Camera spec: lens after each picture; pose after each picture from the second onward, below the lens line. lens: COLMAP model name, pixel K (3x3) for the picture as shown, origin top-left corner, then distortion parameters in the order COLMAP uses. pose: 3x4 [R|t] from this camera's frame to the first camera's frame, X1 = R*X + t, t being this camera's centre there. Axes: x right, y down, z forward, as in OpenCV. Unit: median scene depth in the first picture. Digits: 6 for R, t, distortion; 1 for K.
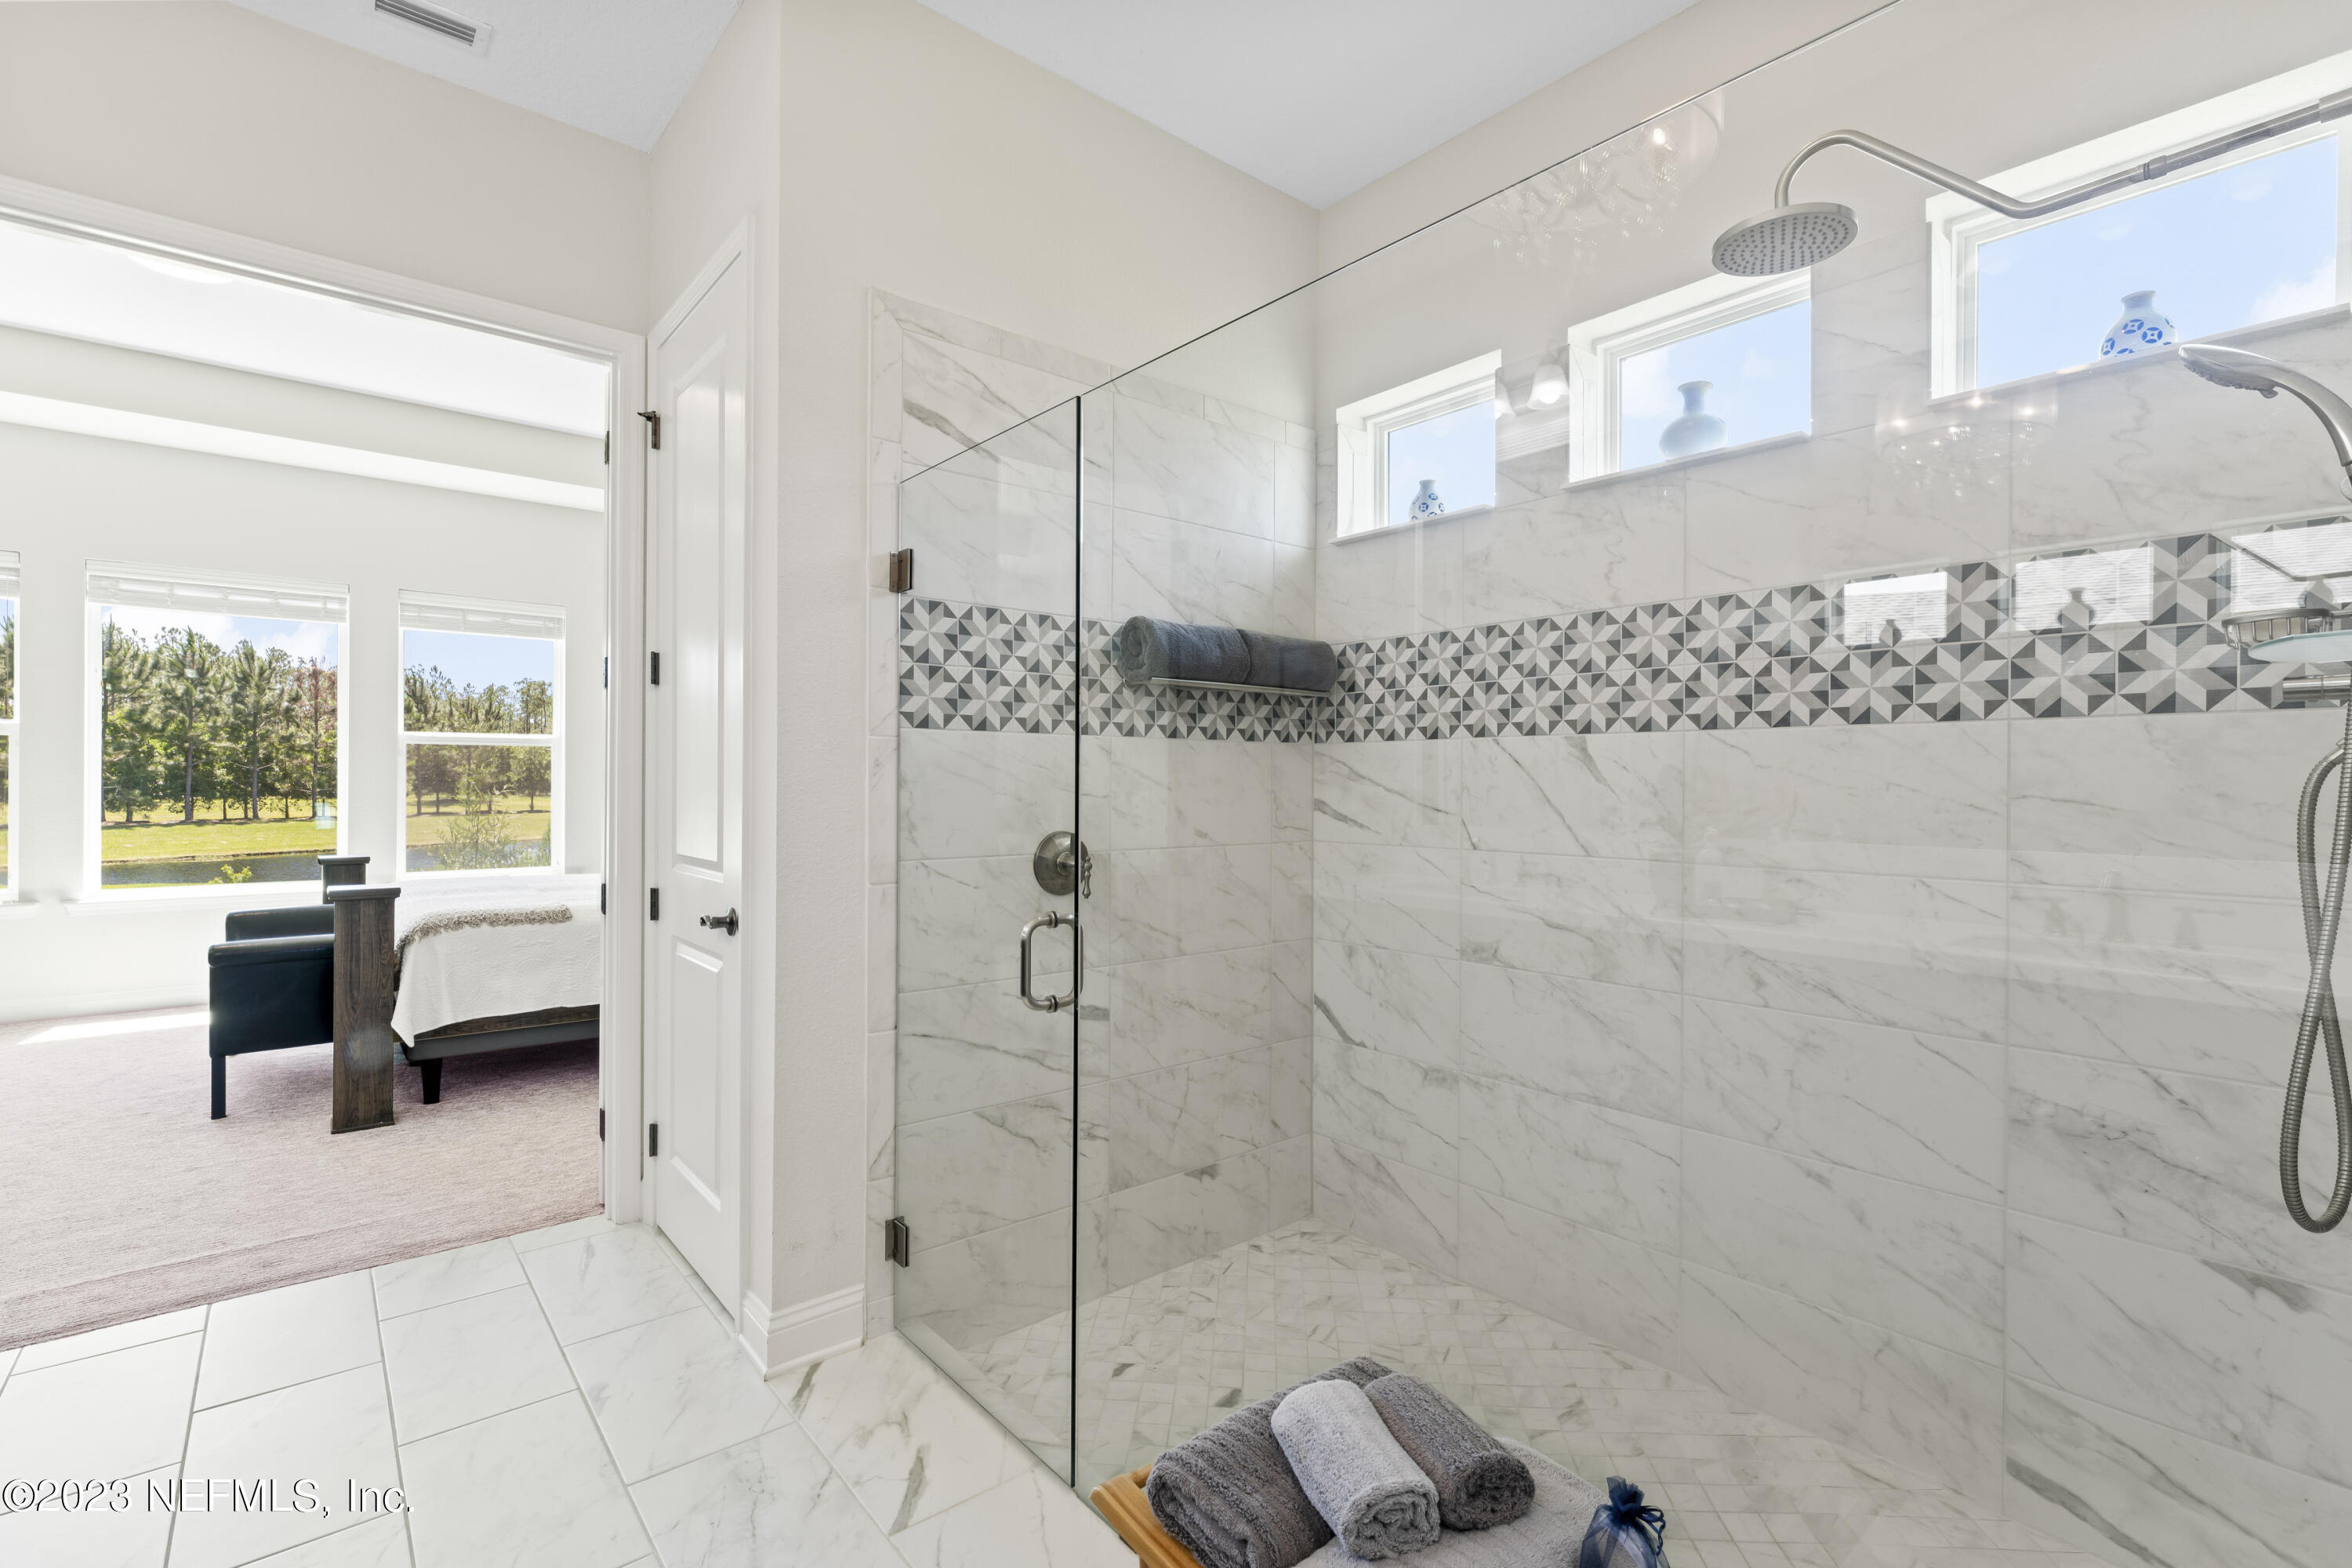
lens RADIAL K [[1067.3, 0, 1185.2], [0, 1067.3, 781.9], [0, 0, 1]] dist [0.000870, 0.000057]
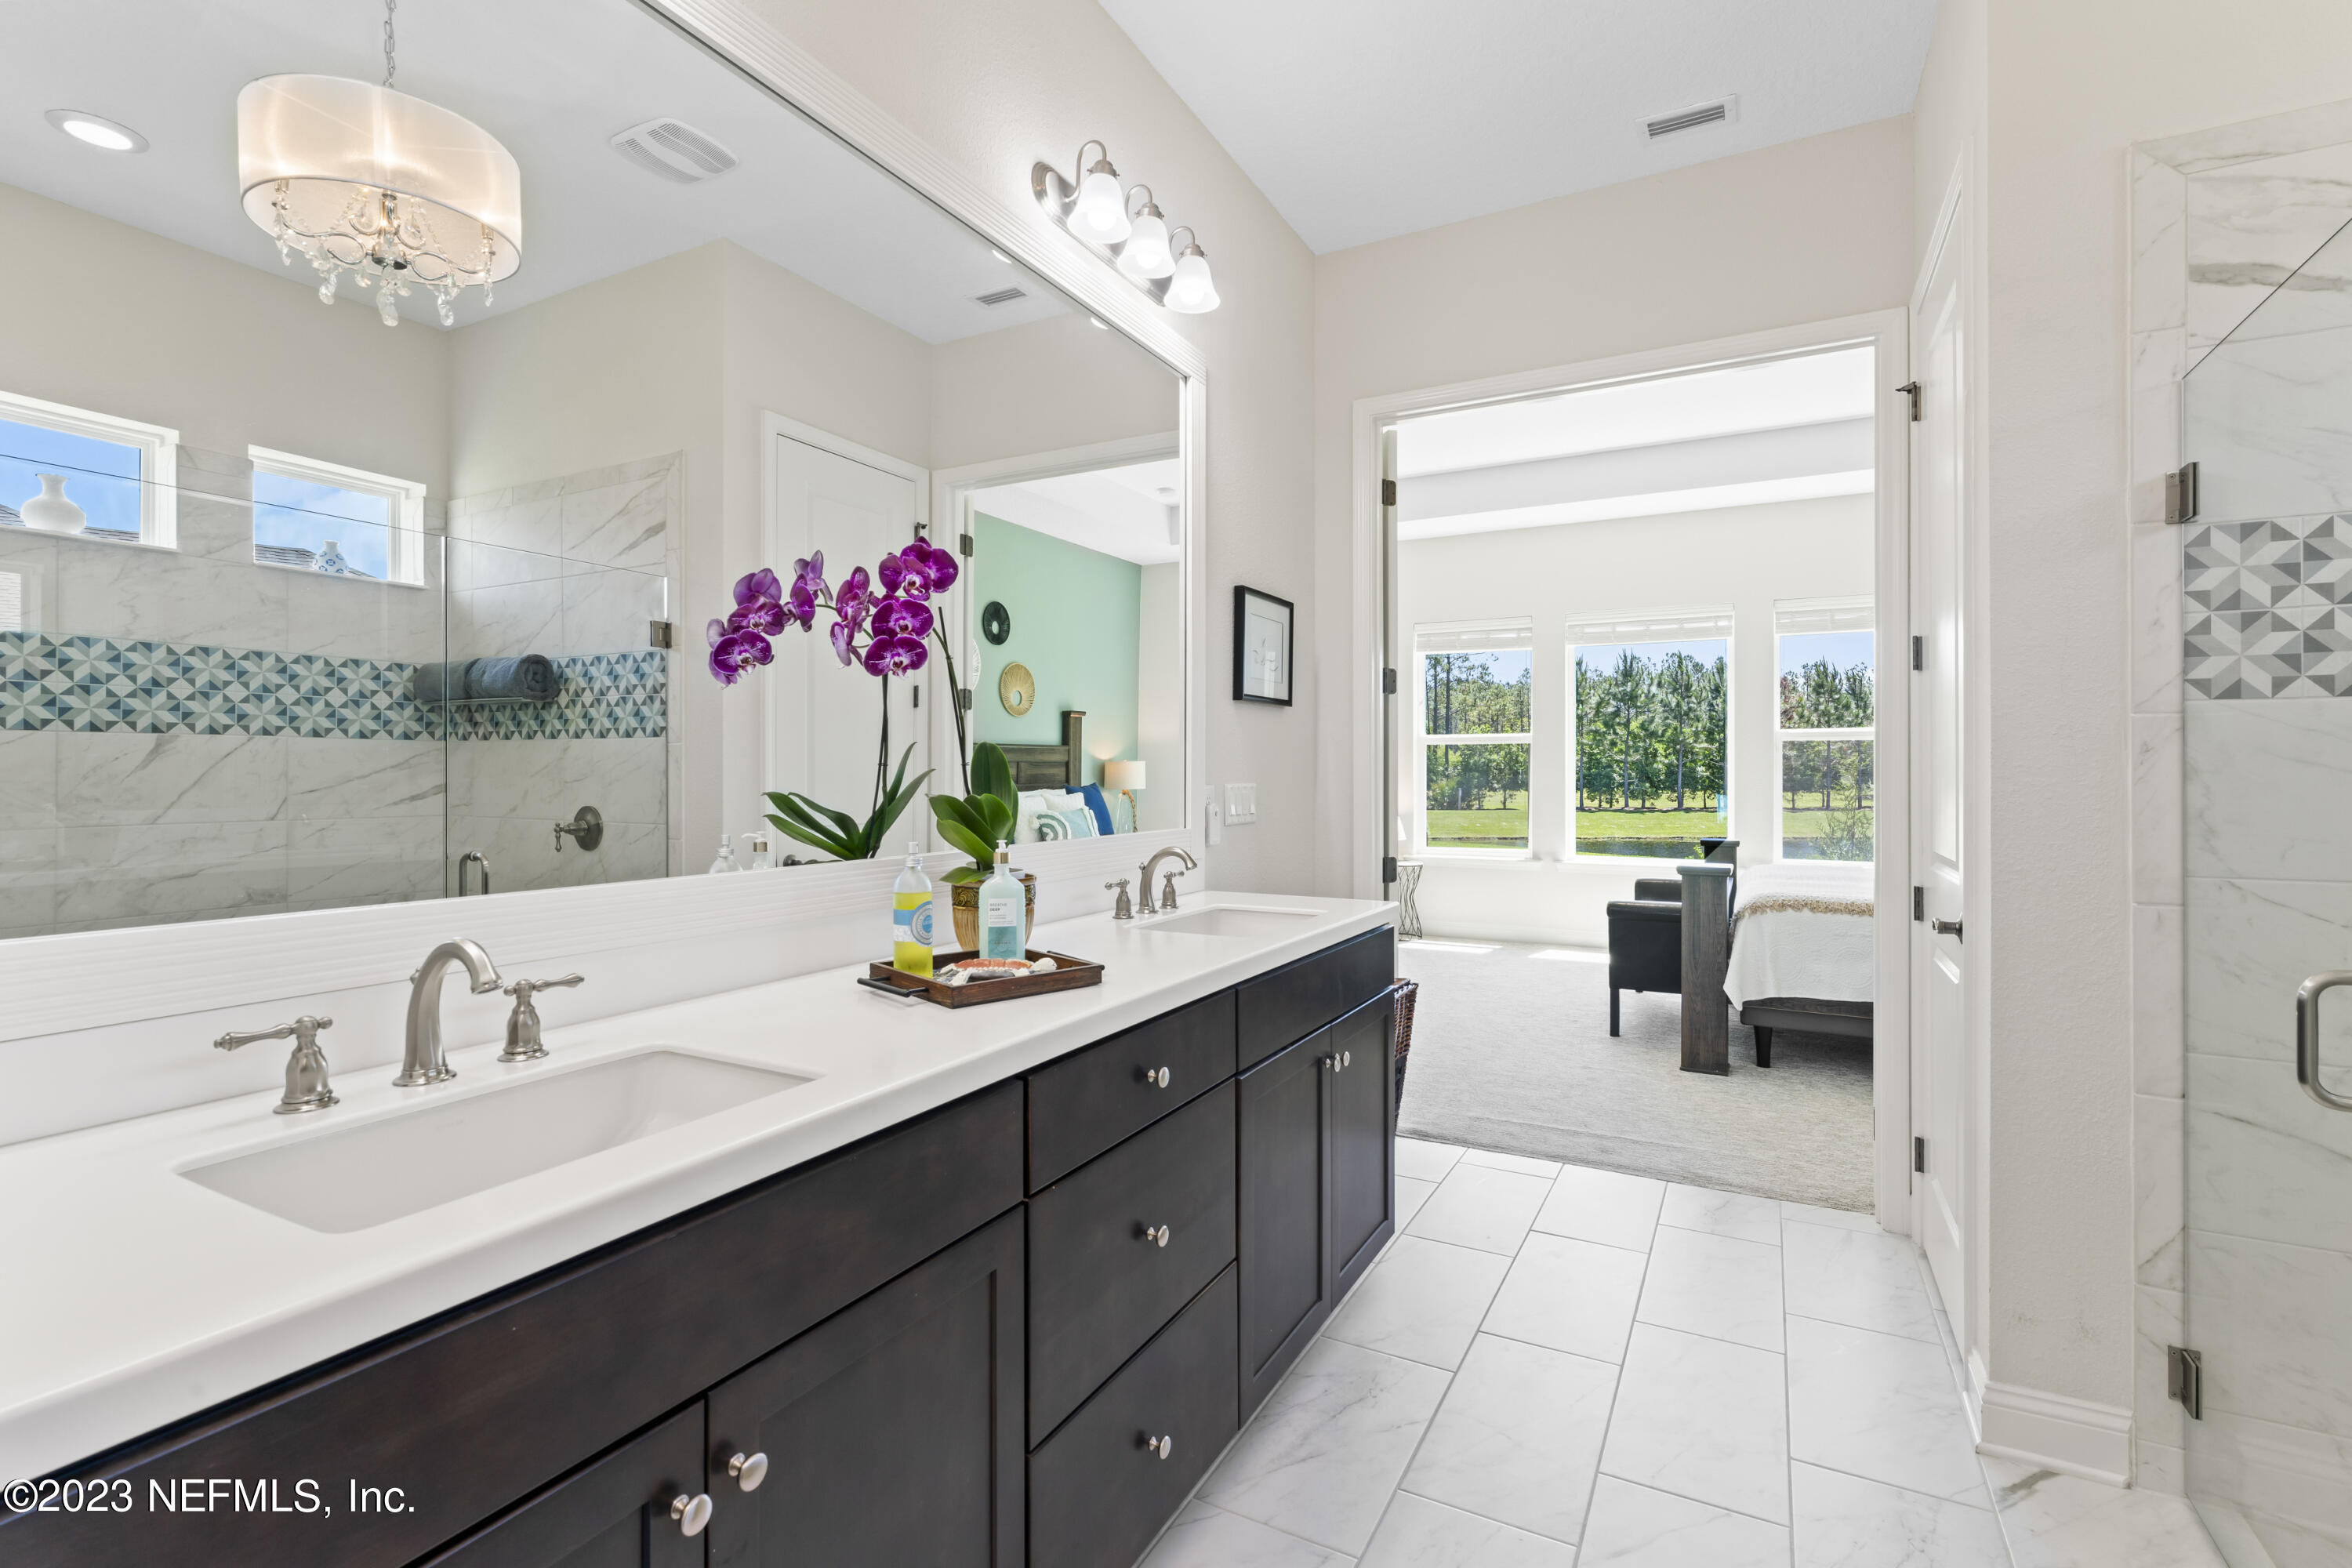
lens RADIAL K [[1074.0, 0, 1177.9], [0, 1074.0, 768.1], [0, 0, 1]] dist [0.000219, 0.000303]
pose [[0.367822, -0.008027, -0.929861, 0.138395], [0.000599, 0.999965, -0.008395, 0.002378], [0.929896, 0.002531, 0.367814, 0.042758]]
